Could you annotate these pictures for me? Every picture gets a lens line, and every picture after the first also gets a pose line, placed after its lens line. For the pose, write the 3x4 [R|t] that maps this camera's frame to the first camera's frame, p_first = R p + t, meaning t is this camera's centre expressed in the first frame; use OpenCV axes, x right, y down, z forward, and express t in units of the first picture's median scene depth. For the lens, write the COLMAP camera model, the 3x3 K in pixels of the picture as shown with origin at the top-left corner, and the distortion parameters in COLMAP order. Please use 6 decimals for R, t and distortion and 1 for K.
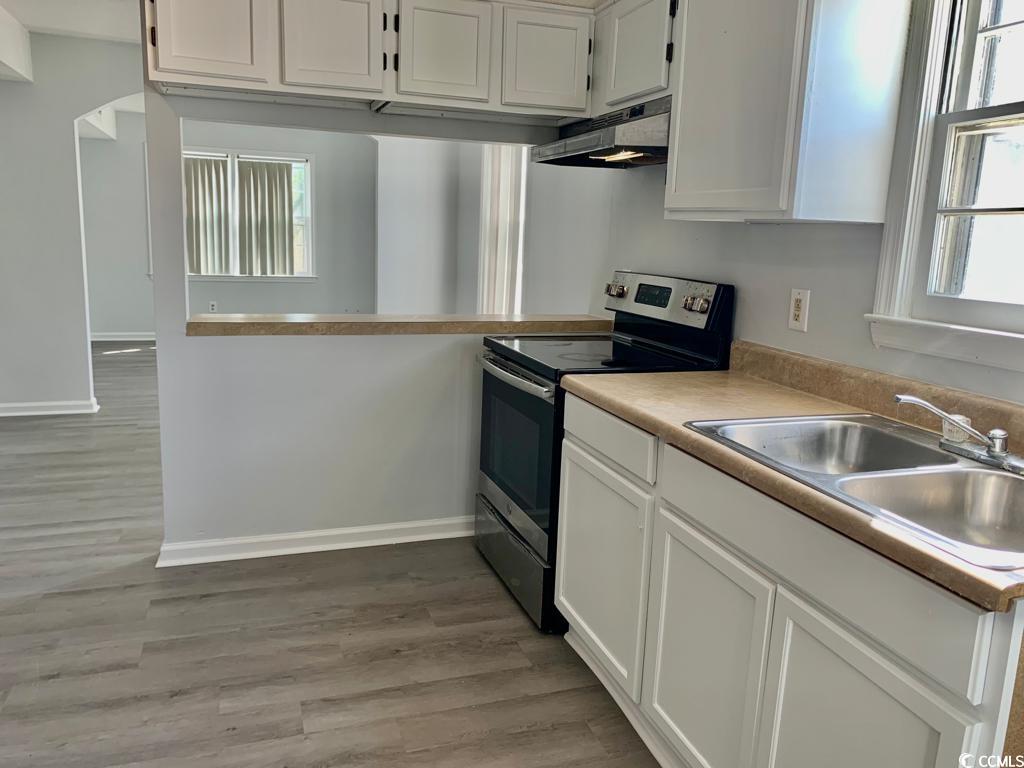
lens RADIAL K [[780.1, 0, 501.8], [0, 780.1, 369.6], [0, 0, 1]] dist [0.045049, -0.058117]
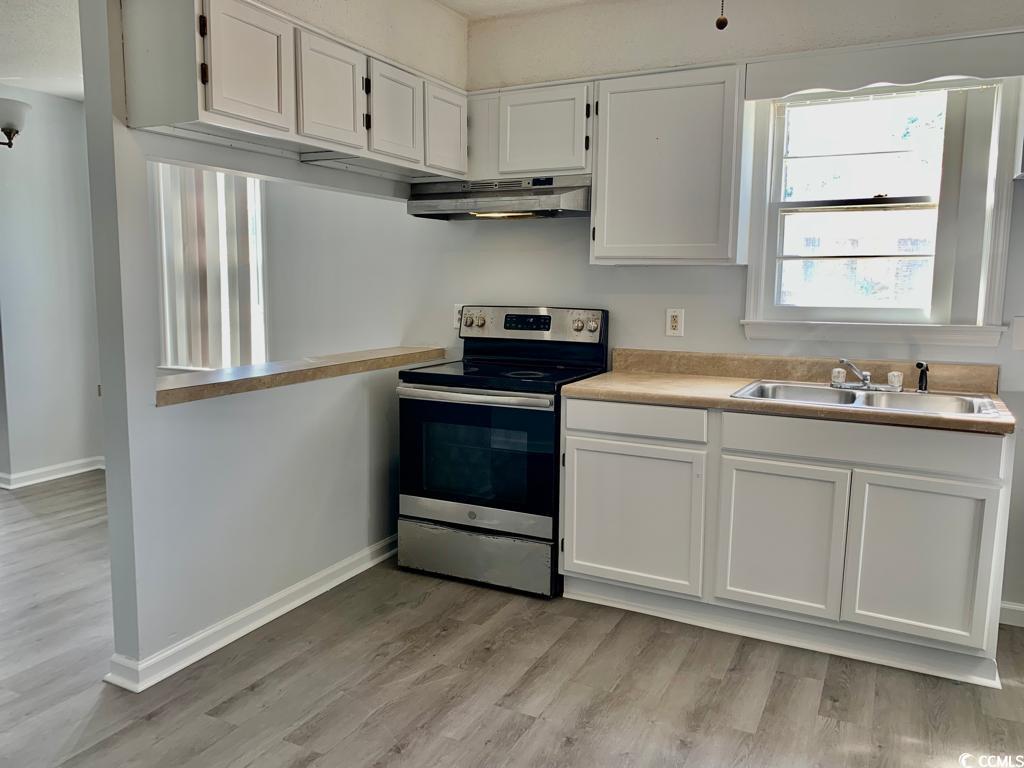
lens RADIAL K [[780.1, 0, 501.8], [0, 780.1, 369.6], [0, 0, 1]] dist [0.045049, -0.058117]
pose [[0.716646, -0.109913, 0.688721, -0.642431], [0.139265, 0.990168, 0.013109, -0.037261], [-0.683391, 0.086521, 0.724908, 0.104592]]
